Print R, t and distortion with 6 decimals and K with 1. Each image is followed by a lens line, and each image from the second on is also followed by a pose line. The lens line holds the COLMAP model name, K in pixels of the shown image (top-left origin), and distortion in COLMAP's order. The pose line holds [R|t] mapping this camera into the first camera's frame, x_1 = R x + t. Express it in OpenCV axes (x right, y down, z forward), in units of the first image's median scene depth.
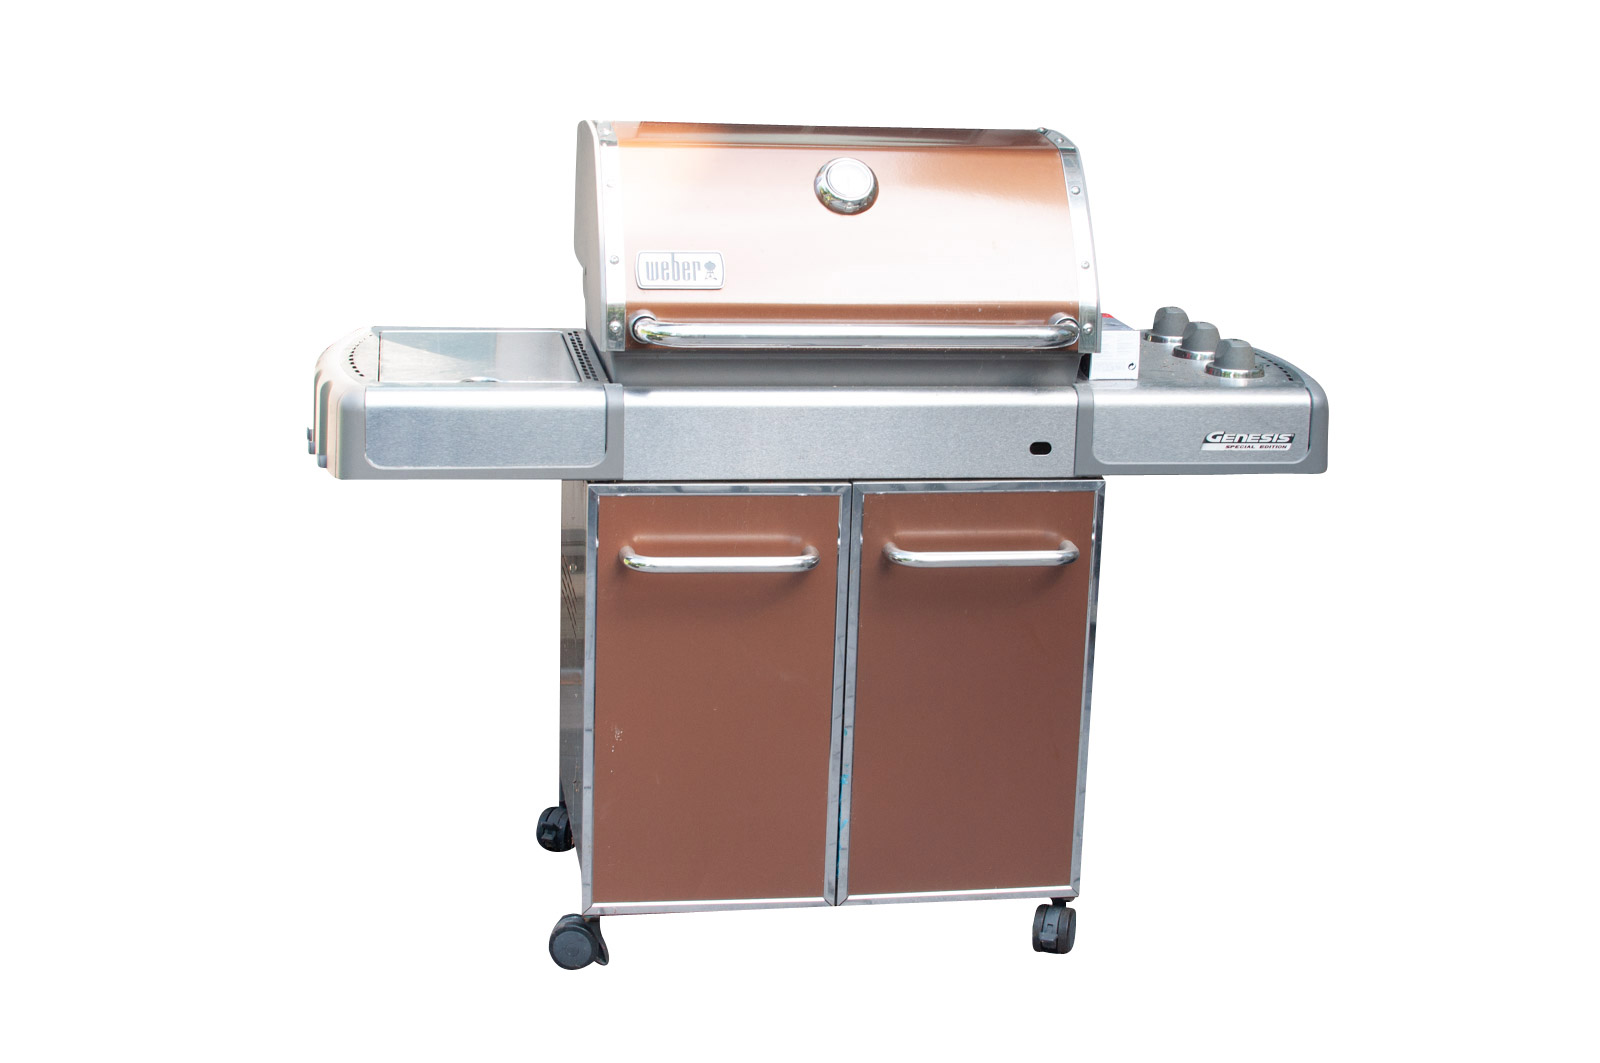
lens RADIAL K [[2499.2, 0, 800.0], [0, 2499.2, 531.5], [0, 0, 1]] dist [-0.165527, 0.066595]
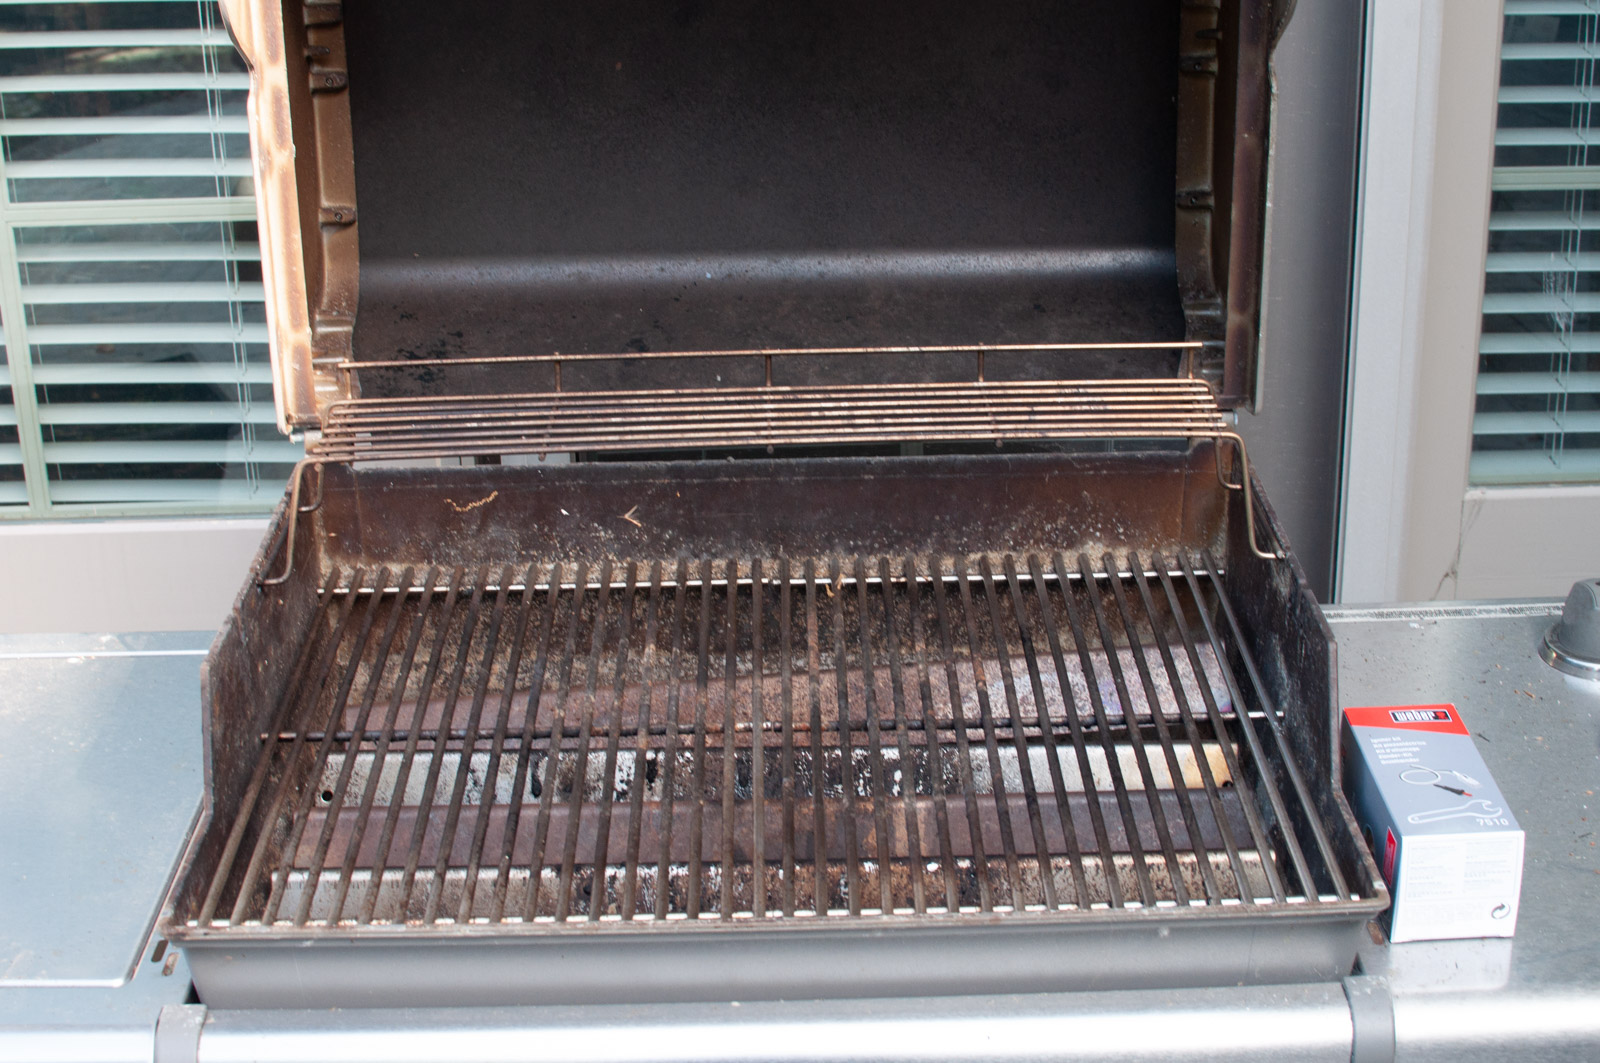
lens RADIAL K [[2499.2, 0, 800.0], [0, 2499.2, 531.5], [0, 0, 1]] dist [-0.165527, 0.066595]
pose [[0.988084, 0.013895, -0.153284, 0.083555], [0.010980, 0.987016, 0.160245, -0.195335], [0.153521, -0.160018, 0.975103, 0.620413]]
